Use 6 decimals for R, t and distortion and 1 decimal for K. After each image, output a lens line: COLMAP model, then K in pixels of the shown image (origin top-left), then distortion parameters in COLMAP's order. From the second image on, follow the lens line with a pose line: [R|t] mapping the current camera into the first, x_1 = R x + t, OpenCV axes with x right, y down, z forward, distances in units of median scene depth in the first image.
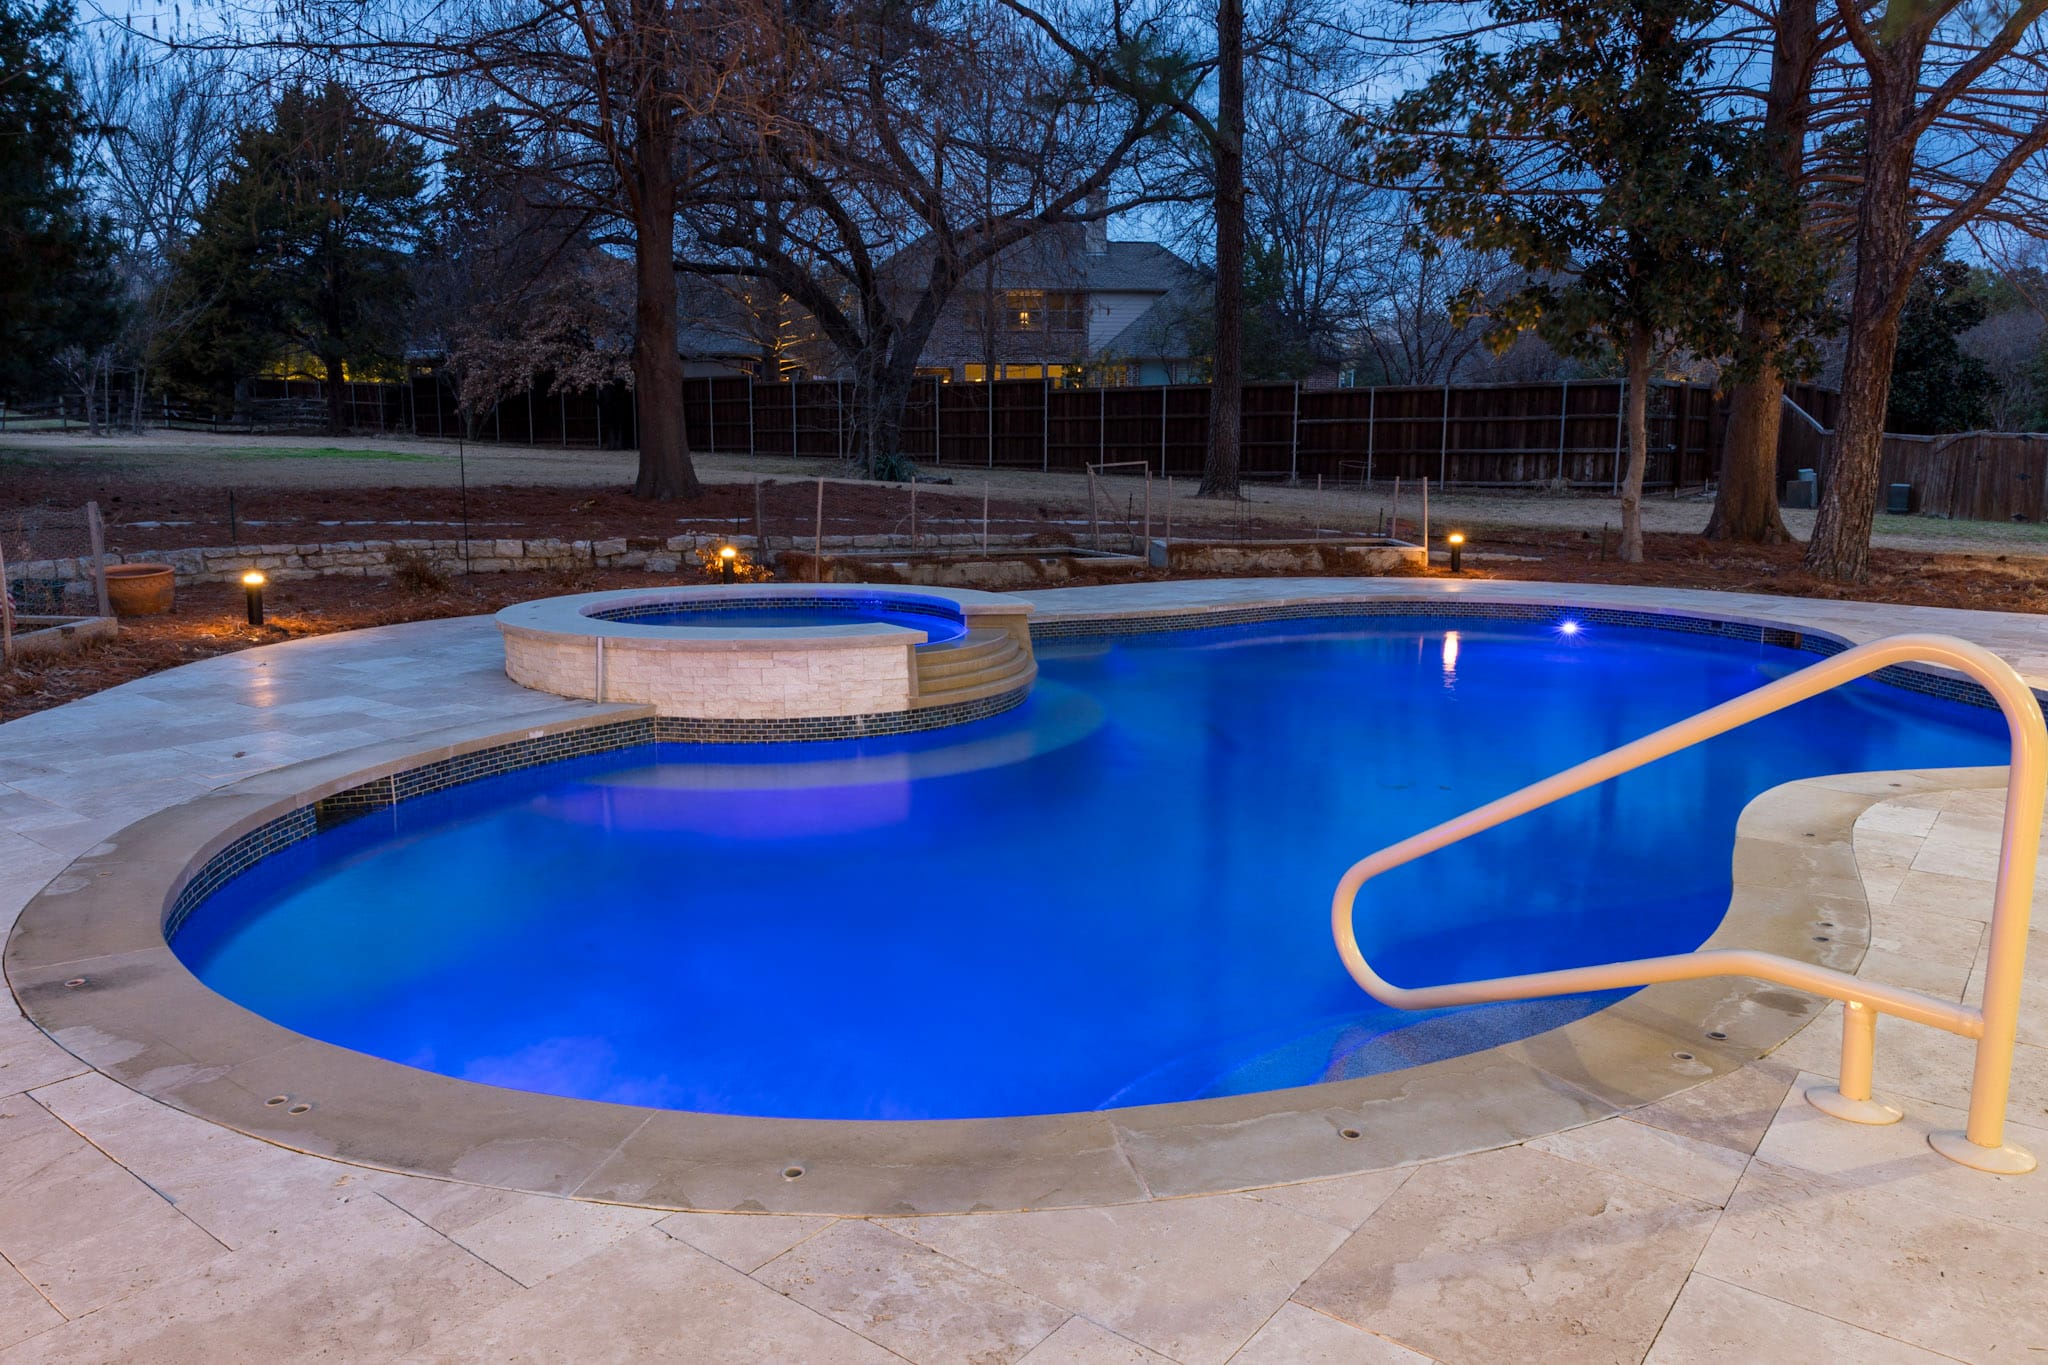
lens RADIAL K [[1427.5, 0, 1024.0], [0, 1427.5, 682.5], [0, 0, 1]] dist [0.001941, -0.004430]
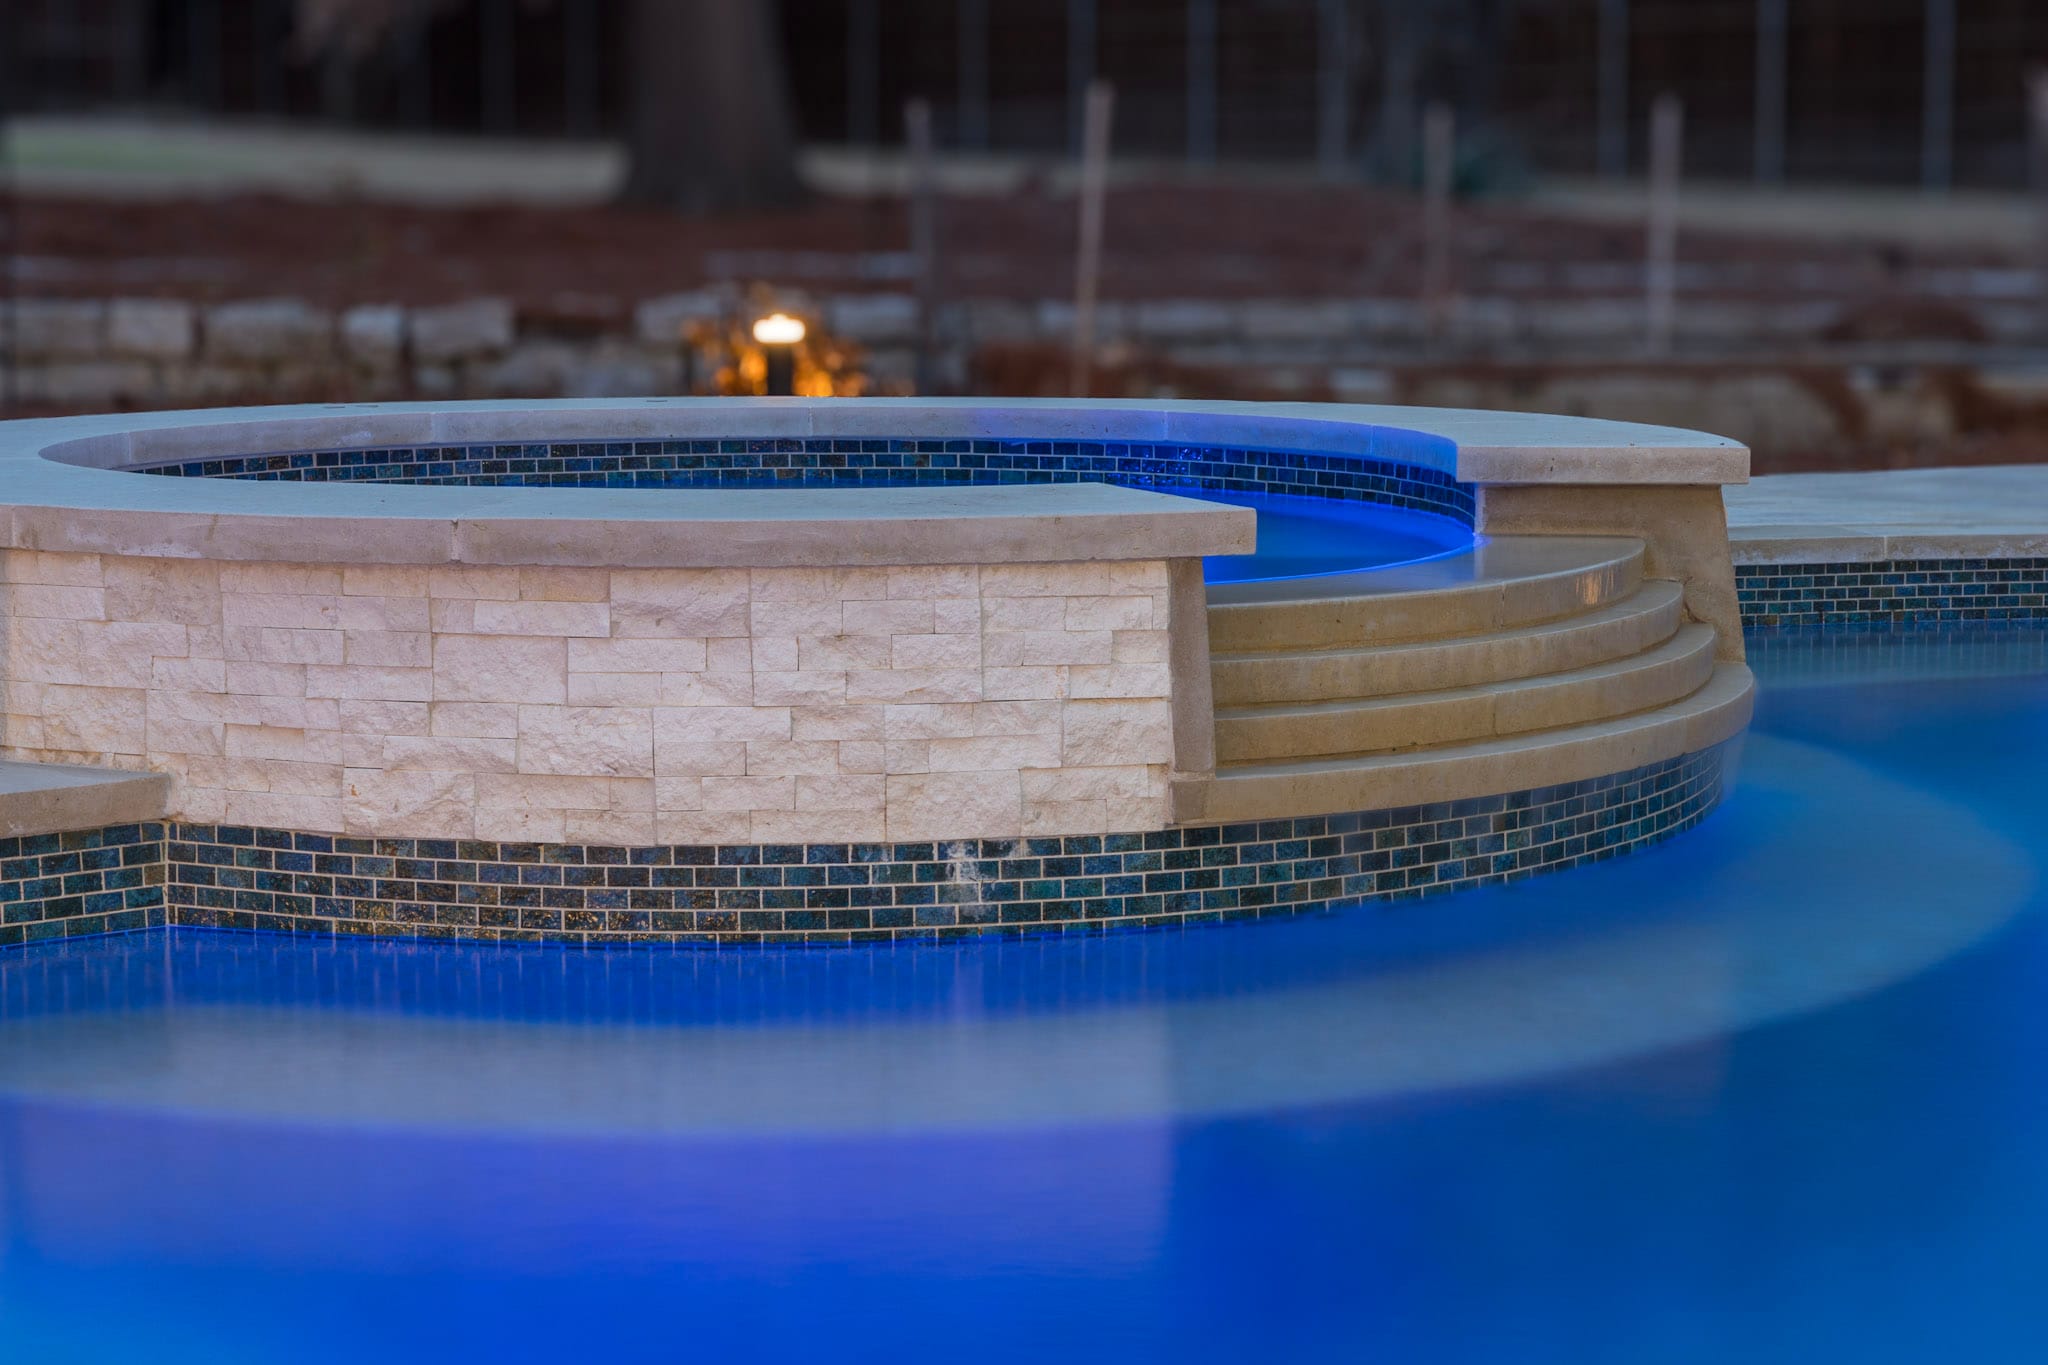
lens RADIAL K [[3978.4, 0, 1024.0], [0, 3978.4, 682.5], [0, 0, 1]] dist [-0.002403, -0.051675]
pose [[0.976830, 0.020855, -0.212999, 0.019213], [-0.029045, 0.998951, -0.035391, 0.009503], [0.212038, 0.040757, 0.976411, 0.167225]]
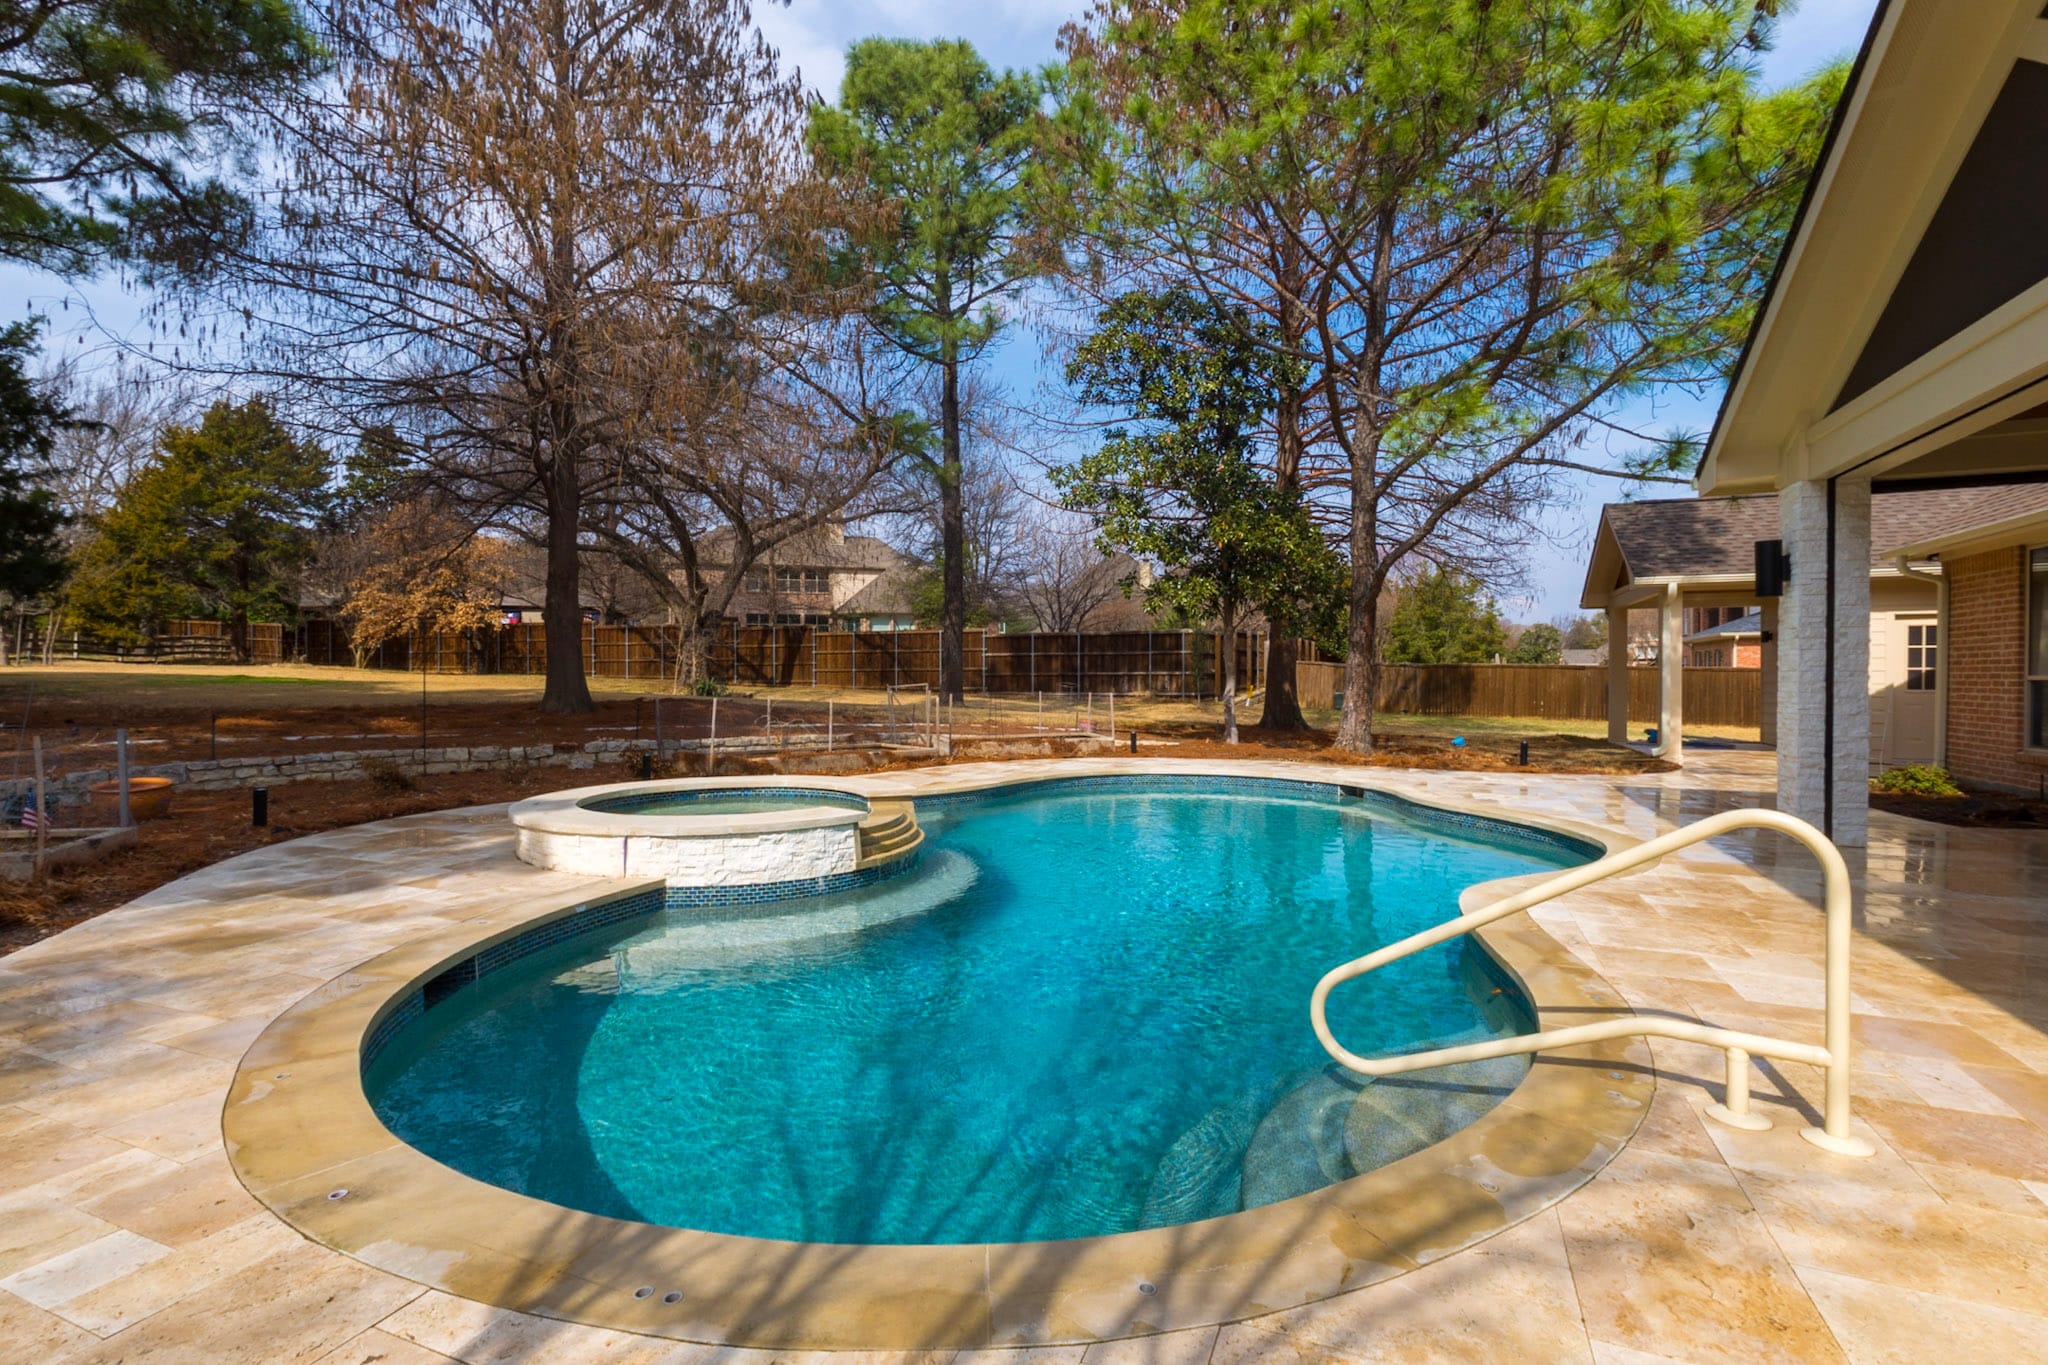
lens RADIAL K [[956.6, 0, 1028.5], [0, 956.6, 683.1], [0, 0, 1]] dist [-0.012267, 0.012412]
pose [[0.965489, -0.006509, 0.260364, -0.078943], [0.045115, 0.988755, -0.142578, -0.010283], [-0.256508, 0.149404, 0.954925, 0.027410]]
